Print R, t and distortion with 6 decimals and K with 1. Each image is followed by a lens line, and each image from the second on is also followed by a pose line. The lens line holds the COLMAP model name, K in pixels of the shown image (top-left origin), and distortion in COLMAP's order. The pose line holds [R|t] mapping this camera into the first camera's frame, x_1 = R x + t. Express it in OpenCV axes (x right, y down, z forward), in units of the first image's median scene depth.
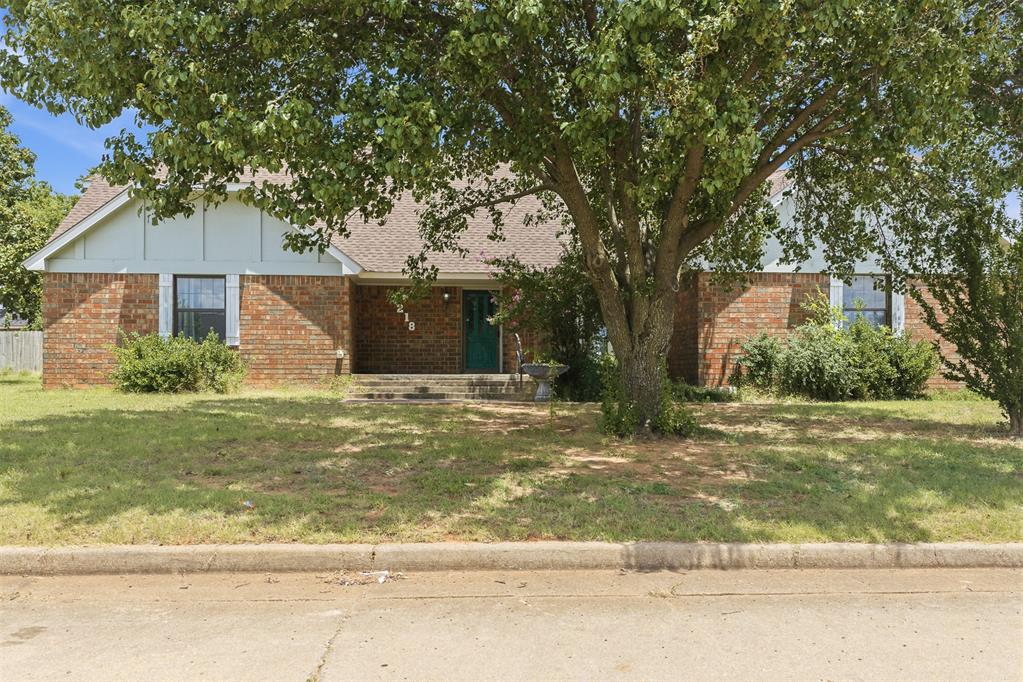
lens RADIAL K [[855.5, 0, 511.5], [0, 855.5, 341.0], [0, 0, 1]] dist [-0.048538, -0.004392]
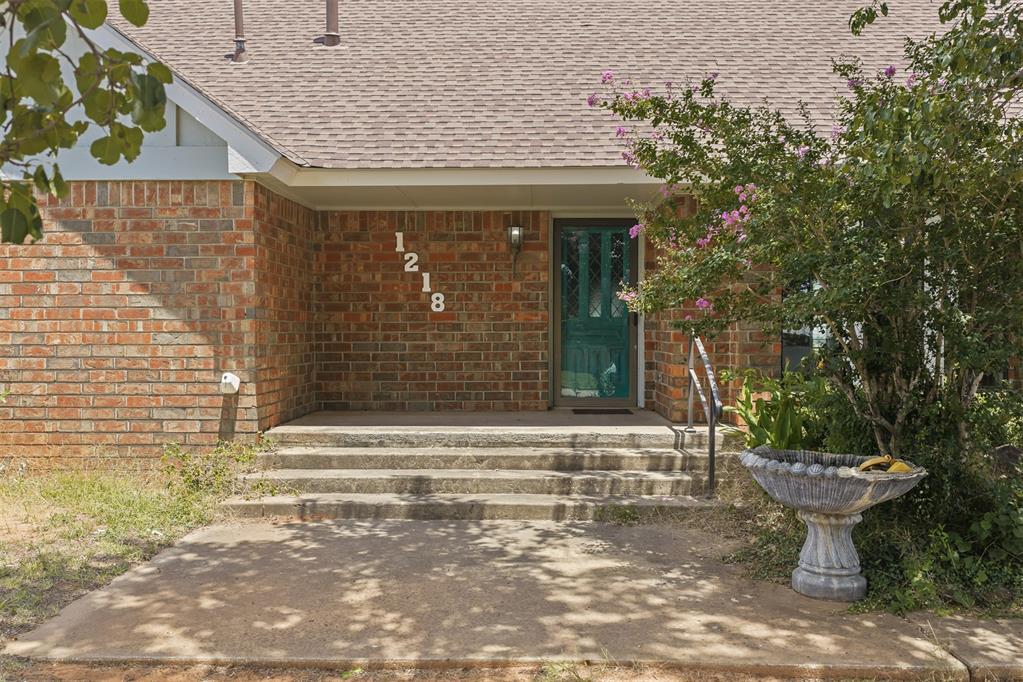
lens RADIAL K [[855.5, 0, 511.5], [0, 855.5, 341.0], [0, 0, 1]] dist [-0.048538, -0.004392]
pose [[0.992336, 0.002251, -0.123547, -0.027495], [0.004564, 0.998484, 0.054850, -0.024064], [0.123483, -0.054994, 0.990822, 0.638018]]
